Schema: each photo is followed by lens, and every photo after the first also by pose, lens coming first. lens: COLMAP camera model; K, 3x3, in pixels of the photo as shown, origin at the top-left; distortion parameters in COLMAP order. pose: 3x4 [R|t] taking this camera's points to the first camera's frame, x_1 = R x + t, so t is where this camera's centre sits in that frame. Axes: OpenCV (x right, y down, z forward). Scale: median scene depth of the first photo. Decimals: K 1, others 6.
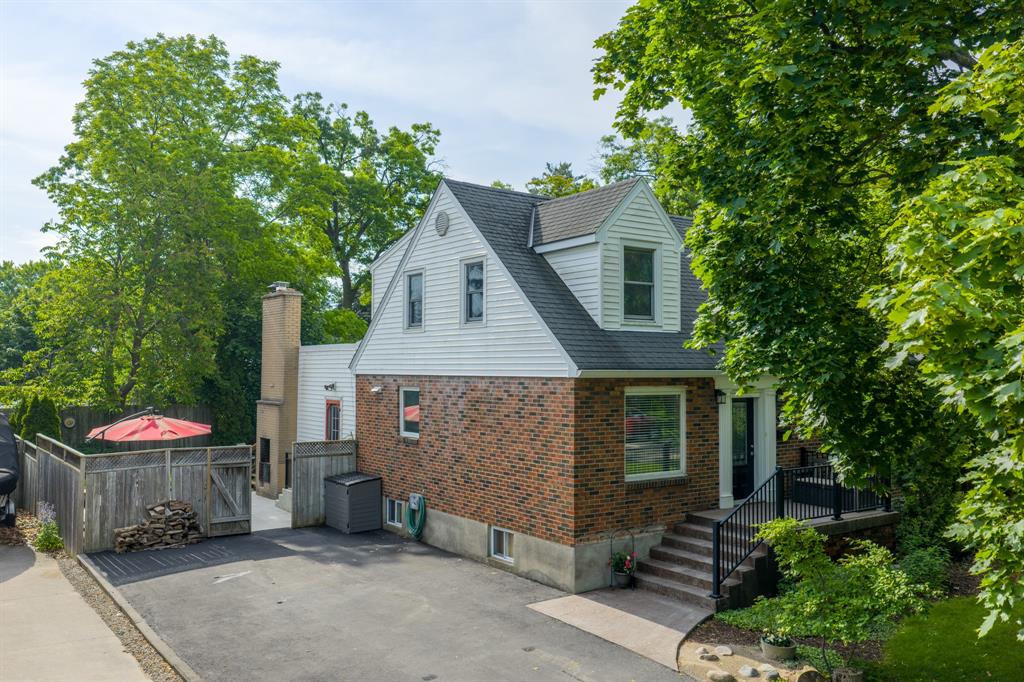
lens RADIAL K [[845.6, 0, 507.0], [0, 845.6, 334.0], [0, 0, 1]] dist [0.017070, -0.042096]
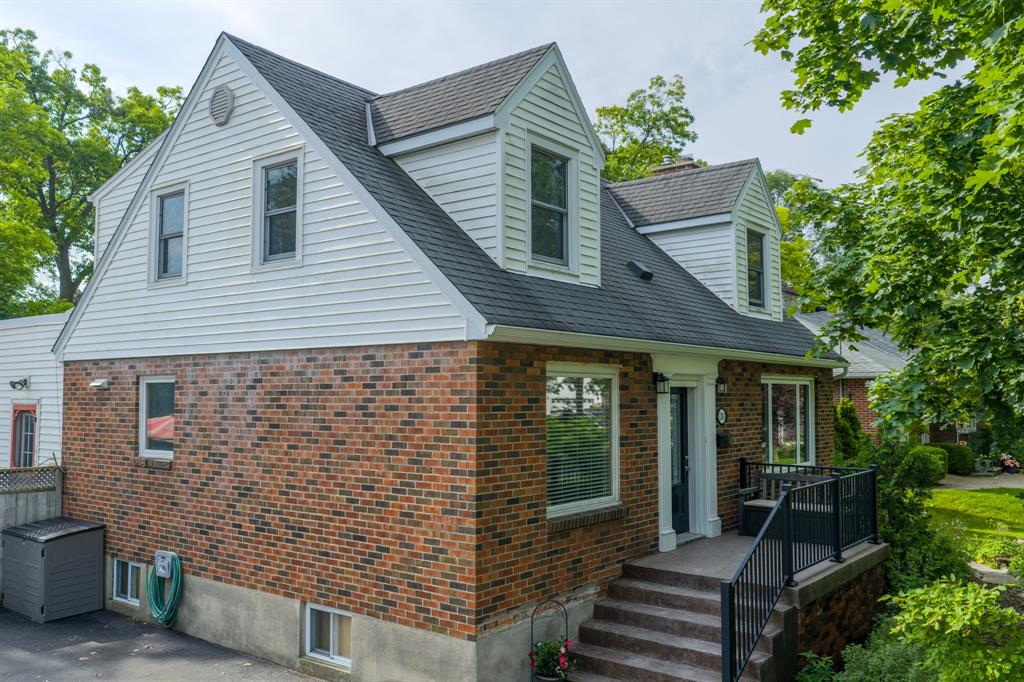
lens RADIAL K [[845.6, 0, 511.0], [0, 845.6, 338.4], [0, 0, 1]] dist [0.017070, -0.042096]
pose [[0.957396, 0.016630, 0.288299, -0.054176], [-0.009493, 0.999613, -0.026137, 0.055868], [-0.288623, 0.022287, 0.957184, 0.384745]]
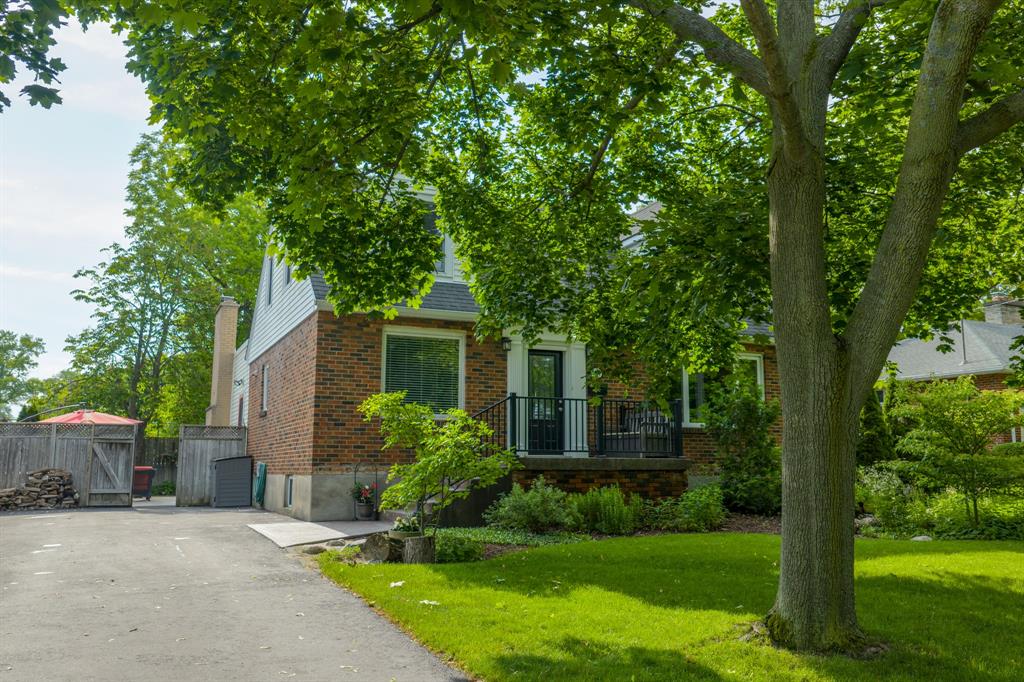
lens RADIAL K [[845.6, 0, 511.4], [0, 845.6, 341.0], [0, 0, 1]] dist [0.017070, -0.042096]
pose [[0.981888, -0.031186, -0.186880, 0.433169], [0.010480, 0.993789, -0.110782, 0.176853], [0.189174, 0.106817, 0.976116, 0.035044]]
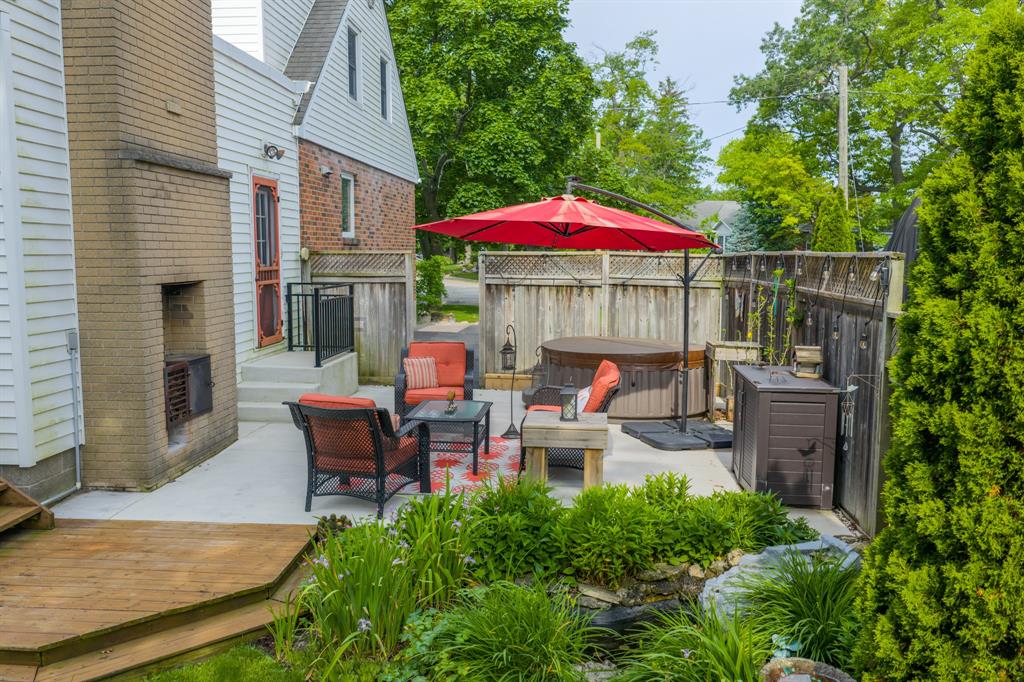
lens RADIAL K [[845.6, 0, 512.0], [0, 845.6, 343.6], [0, 0, 1]] dist [0.017070, -0.042096]
pose [[-0.760402, -0.080968, 0.644385, -0.848237], [-0.037564, 0.996020, 0.080825, 0.171332], [-0.648365, 0.037253, -0.760418, 1.709408]]
